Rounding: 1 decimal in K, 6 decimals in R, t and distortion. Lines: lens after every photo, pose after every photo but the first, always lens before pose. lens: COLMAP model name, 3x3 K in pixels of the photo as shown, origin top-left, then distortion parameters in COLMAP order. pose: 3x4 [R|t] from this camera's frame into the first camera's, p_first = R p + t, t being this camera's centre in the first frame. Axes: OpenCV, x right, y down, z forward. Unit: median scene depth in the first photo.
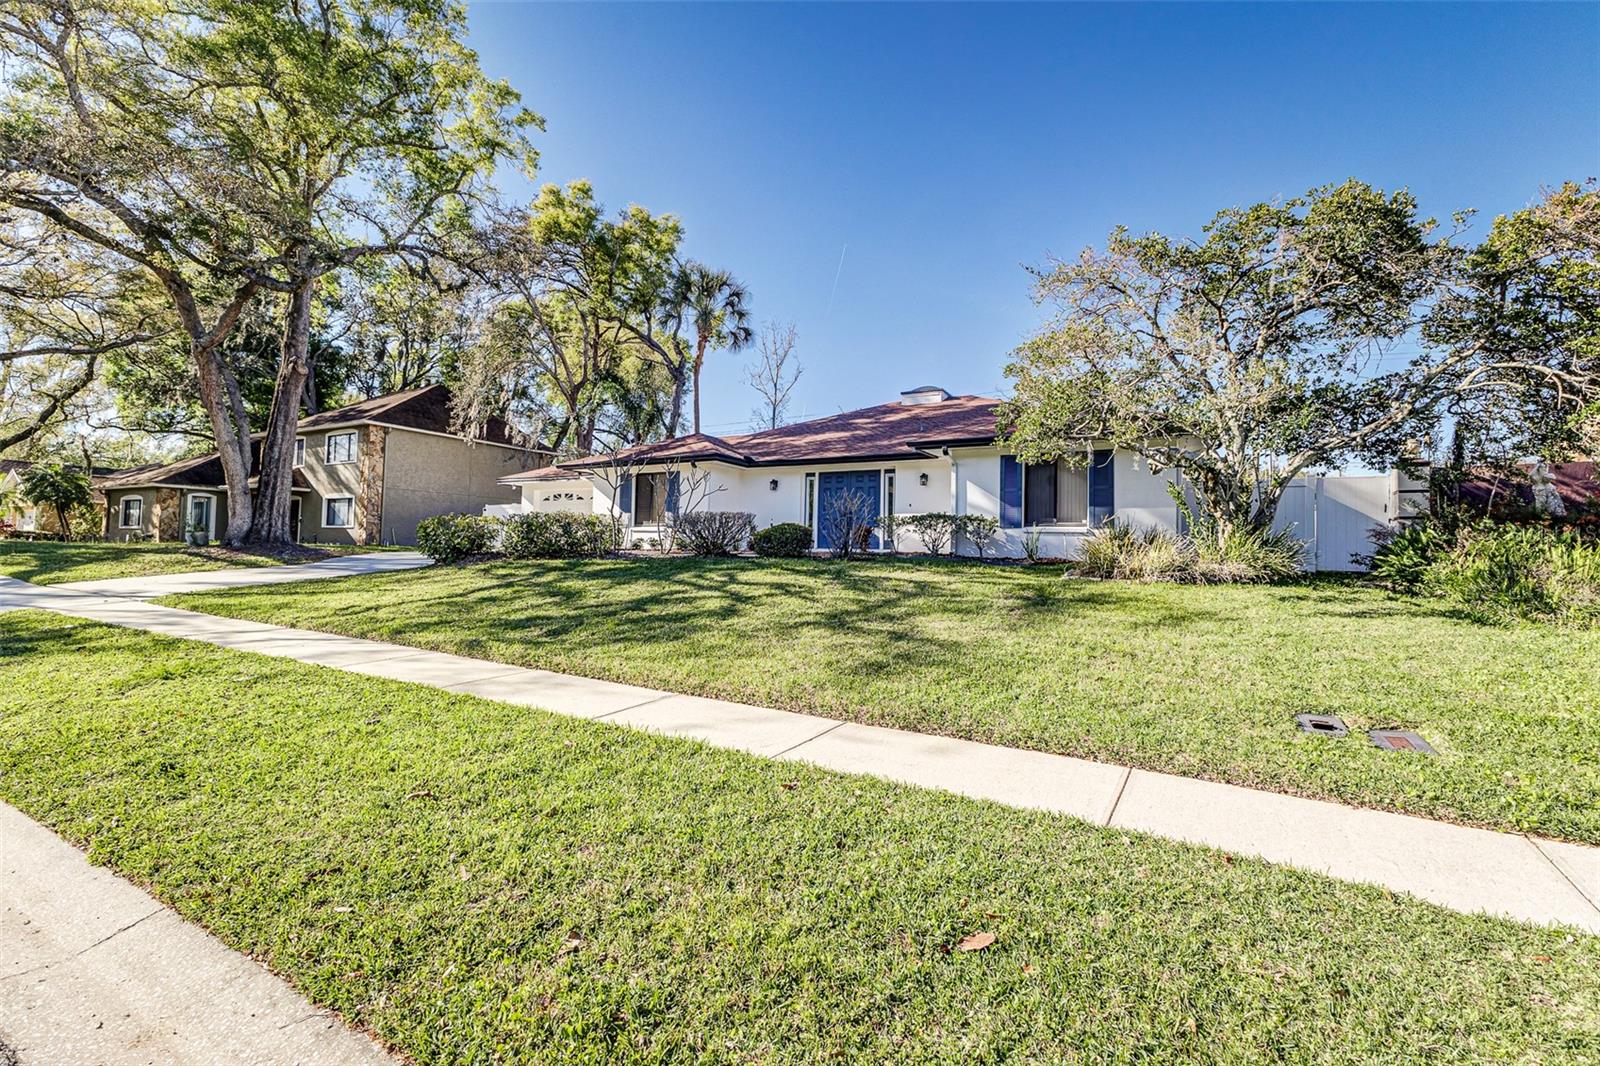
lens RADIAL K [[702.3, 0, 801.0], [0, 702.3, 534.0], [0, 0, 1]] dist [0.010672, -0.003615]
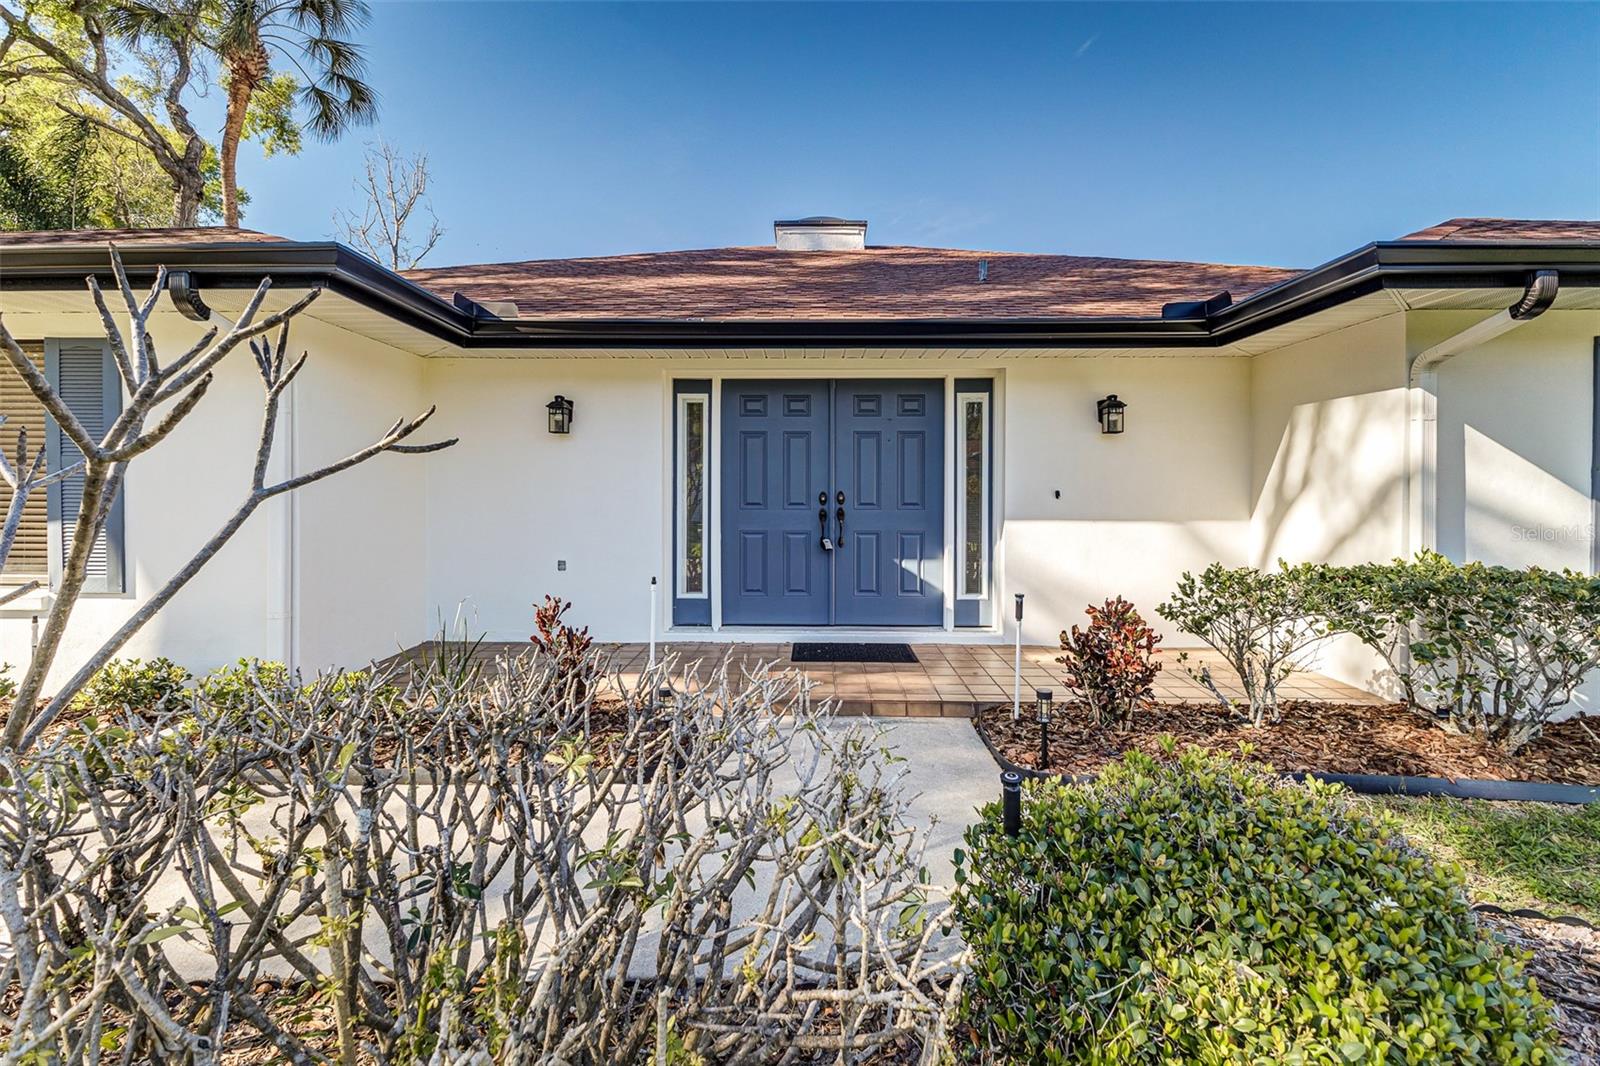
lens RADIAL K [[702.3, 0, 781.2], [0, 702.3, 504.2], [0, 0, 1]] dist [0.010672, -0.003615]
pose [[0.880000, -0.026792, 0.474218, -0.081465], [0.001229, 0.998533, 0.054135, -0.041498], [-0.474973, -0.047056, 0.878741, 0.596776]]
